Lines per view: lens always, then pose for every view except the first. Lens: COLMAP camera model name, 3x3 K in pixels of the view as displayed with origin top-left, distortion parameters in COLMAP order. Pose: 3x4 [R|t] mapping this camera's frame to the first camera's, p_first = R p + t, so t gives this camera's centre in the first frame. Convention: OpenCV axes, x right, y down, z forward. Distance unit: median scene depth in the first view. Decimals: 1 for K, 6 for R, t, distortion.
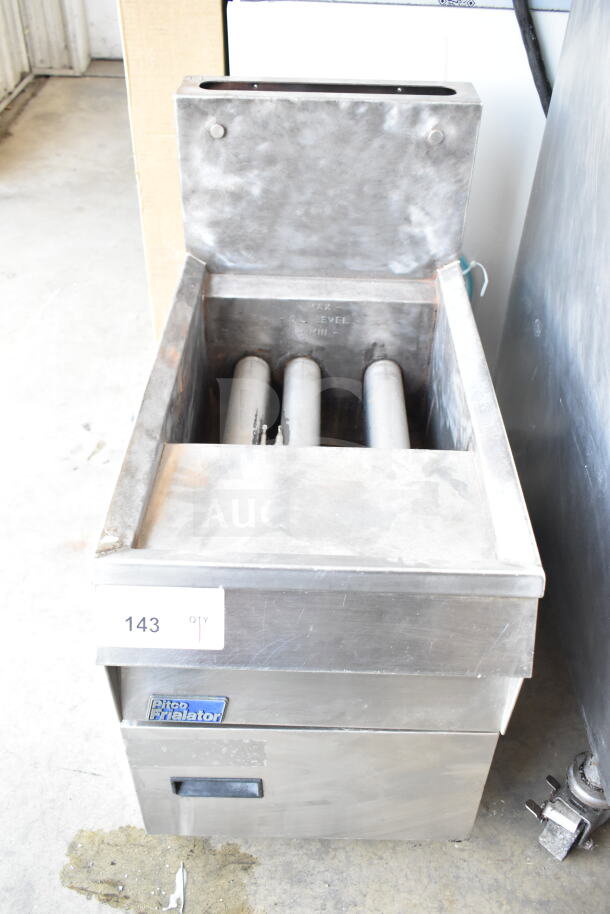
lens RADIAL K [[846.8, 0, 305.0], [0, 846.8, 457.0], [0, 0, 1]] dist [-0.011512, -0.012988]
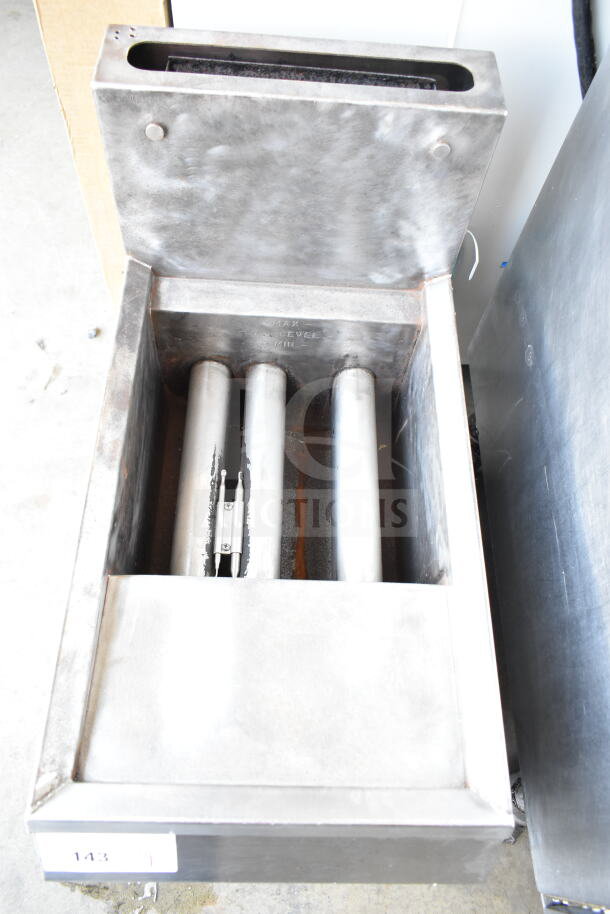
lens RADIAL K [[722.3, 0, 305.0], [0, 722.3, 457.0], [0, 0, 1]] dist [-0.009114, 0.000550]
pose [[0.998712, 0.012949, 0.049061, 0.001945], [-0.030826, 0.922846, 0.383933, -0.347953], [-0.040305, -0.384951, 0.922057, 0.273087]]
